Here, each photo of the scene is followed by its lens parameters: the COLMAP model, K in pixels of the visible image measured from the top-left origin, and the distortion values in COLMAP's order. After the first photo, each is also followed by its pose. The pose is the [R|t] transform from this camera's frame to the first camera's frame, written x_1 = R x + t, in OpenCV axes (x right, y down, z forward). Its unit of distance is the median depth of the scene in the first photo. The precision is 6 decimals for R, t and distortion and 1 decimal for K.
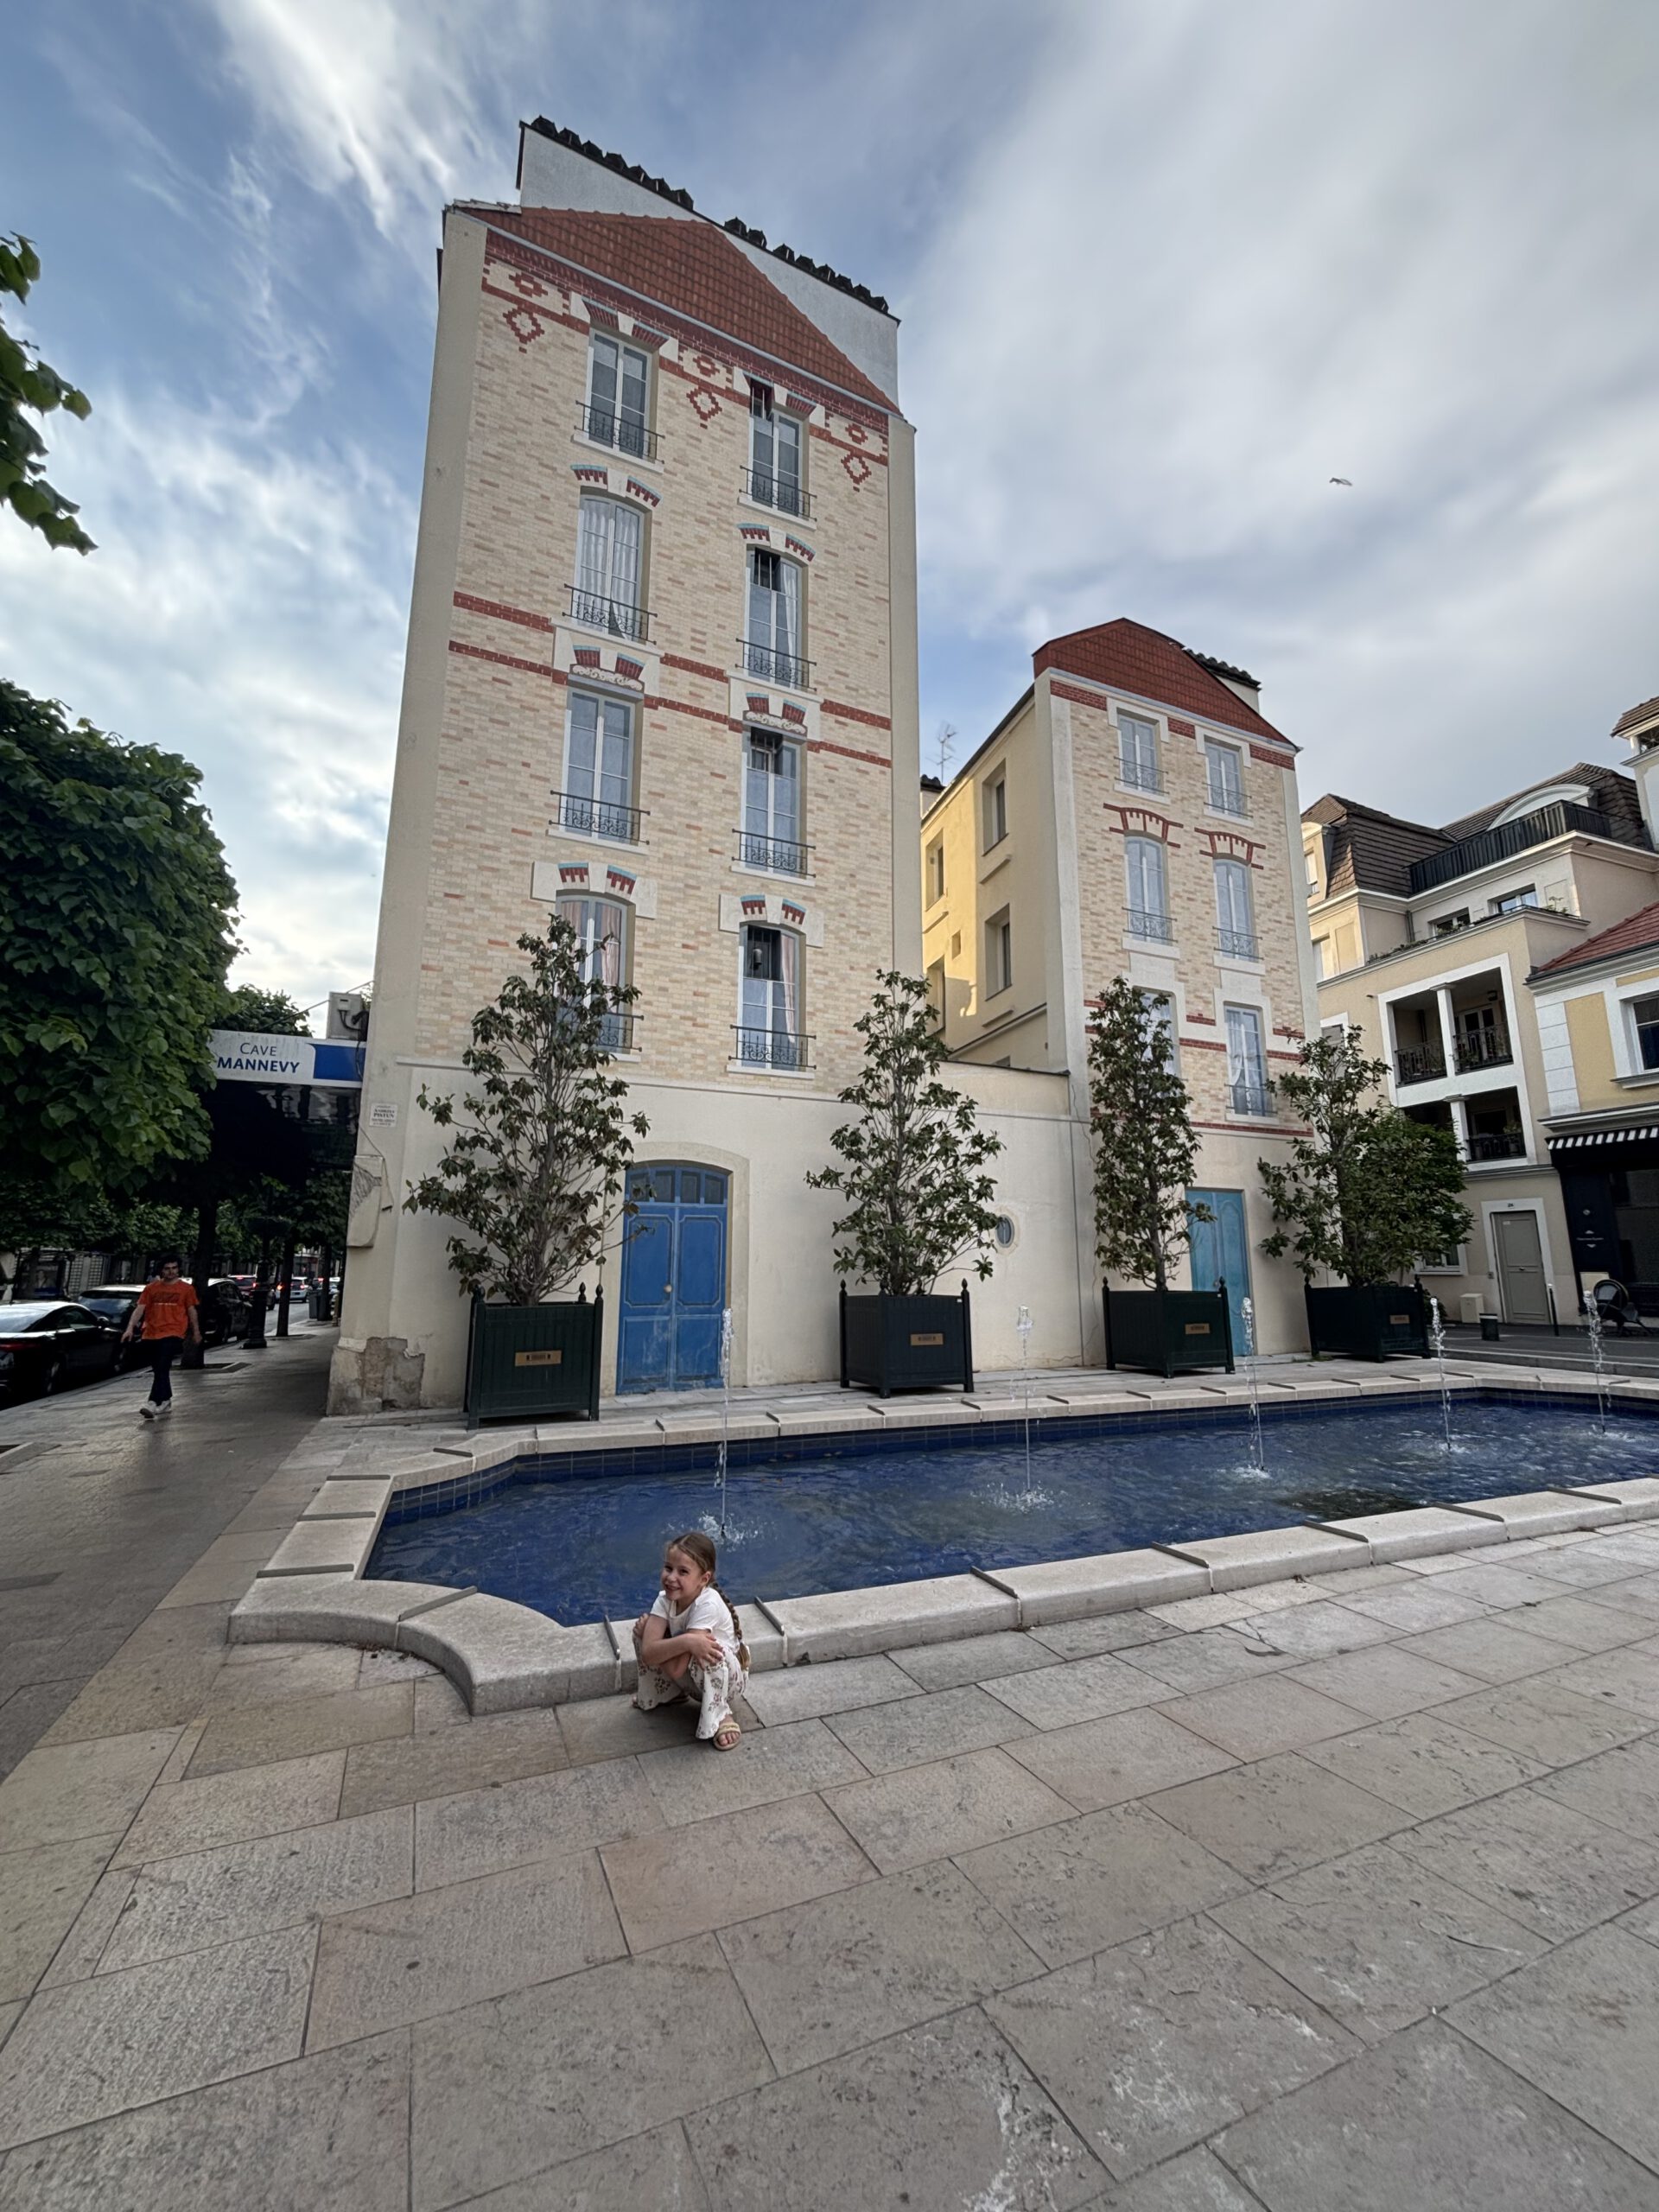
lens RADIAL K [[887.3, 0, 824.8], [0, 887.3, 1123.6], [0, 0, 1]] dist [0.002129, -0.000331]
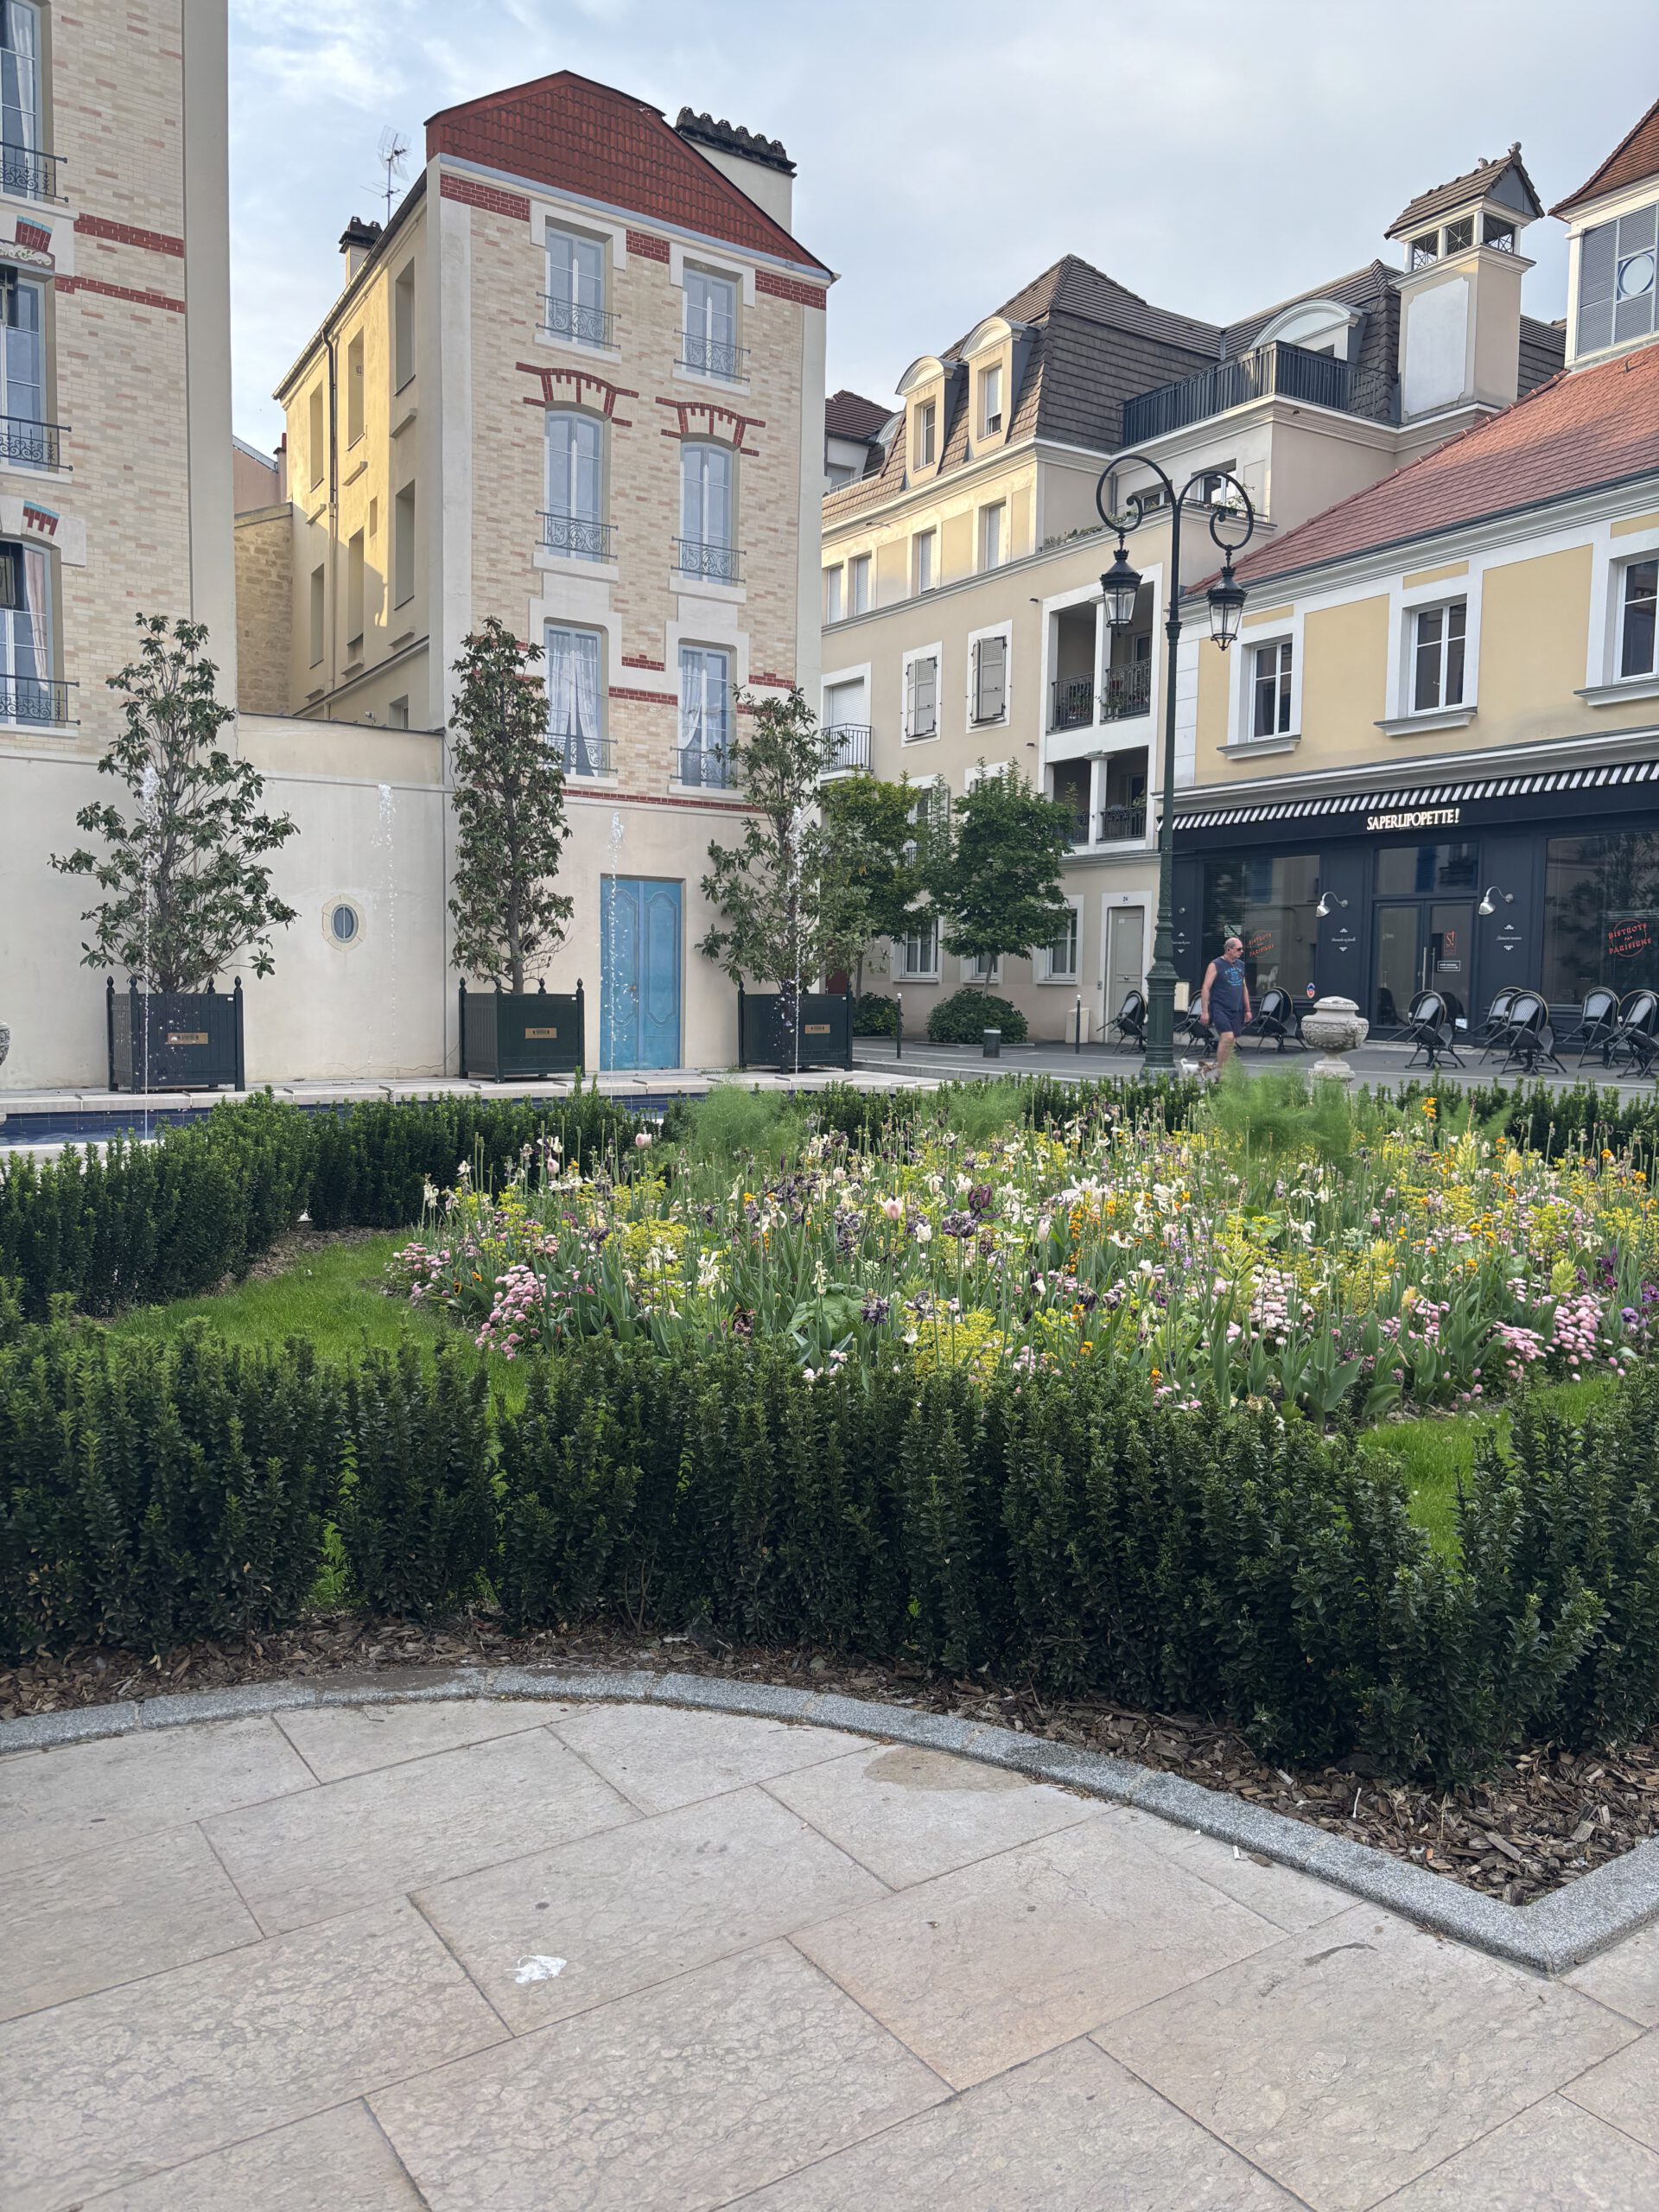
lens RADIAL K [[1653.5, 0, 832.0], [0, 1653.5, 1096.4], [0, 0, 1]] dist [0.032462, -0.040439]
pose [[0.976506, -0.005269, 0.215427, 0.261079], [-0.045319, 0.972322, 0.229208, -0.085935], [-0.210672, -0.233586, 0.949239, -0.537555]]
